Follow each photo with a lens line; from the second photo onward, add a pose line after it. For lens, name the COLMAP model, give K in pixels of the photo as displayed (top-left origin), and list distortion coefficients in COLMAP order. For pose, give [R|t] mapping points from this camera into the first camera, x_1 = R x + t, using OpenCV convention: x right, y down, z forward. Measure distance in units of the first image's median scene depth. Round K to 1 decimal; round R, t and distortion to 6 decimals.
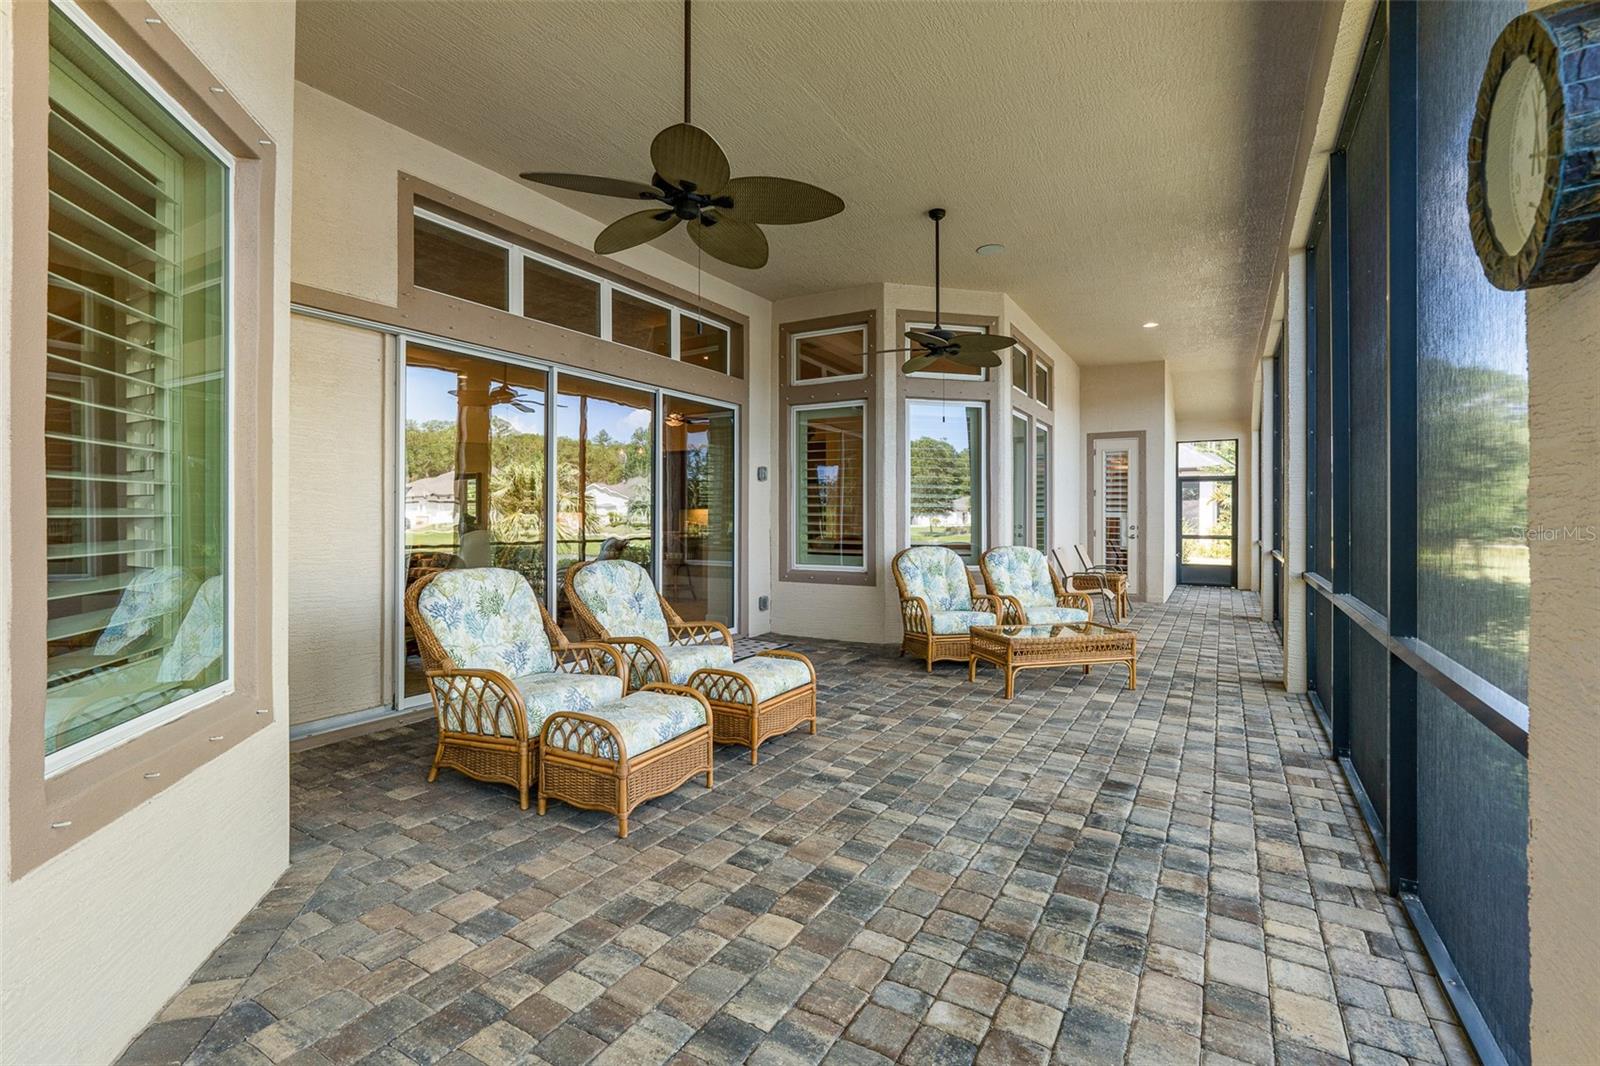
lens RADIAL K [[702.8, 0, 798.5], [0, 702.8, 515.0], [0, 0, 1]] dist [0.002455, 0.000116]
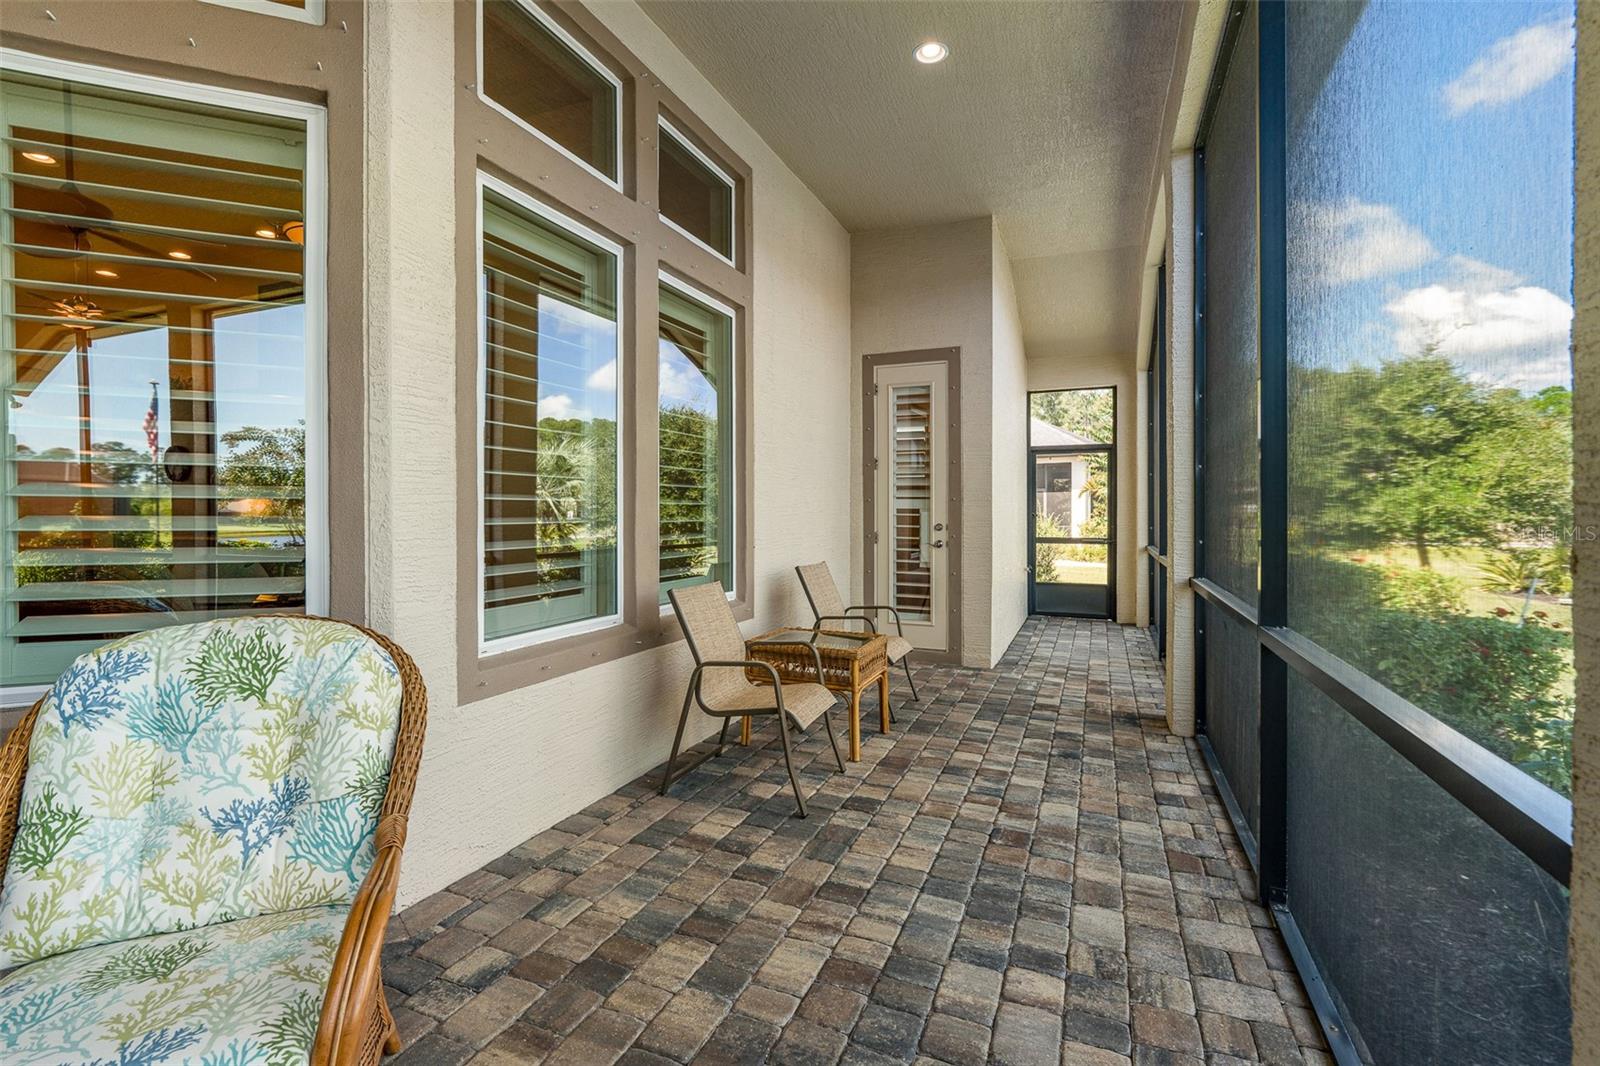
lens RADIAL K [[720.6, 0, 797.6], [0, 720.6, 522.1], [0, 0, 1]] dist [-0.004364, 0.000957]
pose [[0.989330, -0.005675, 0.145584, 0.268450], [0.003917, 0.999916, 0.012360, 0.006160], [-0.145642, -0.011658, 0.989269, 0.437322]]
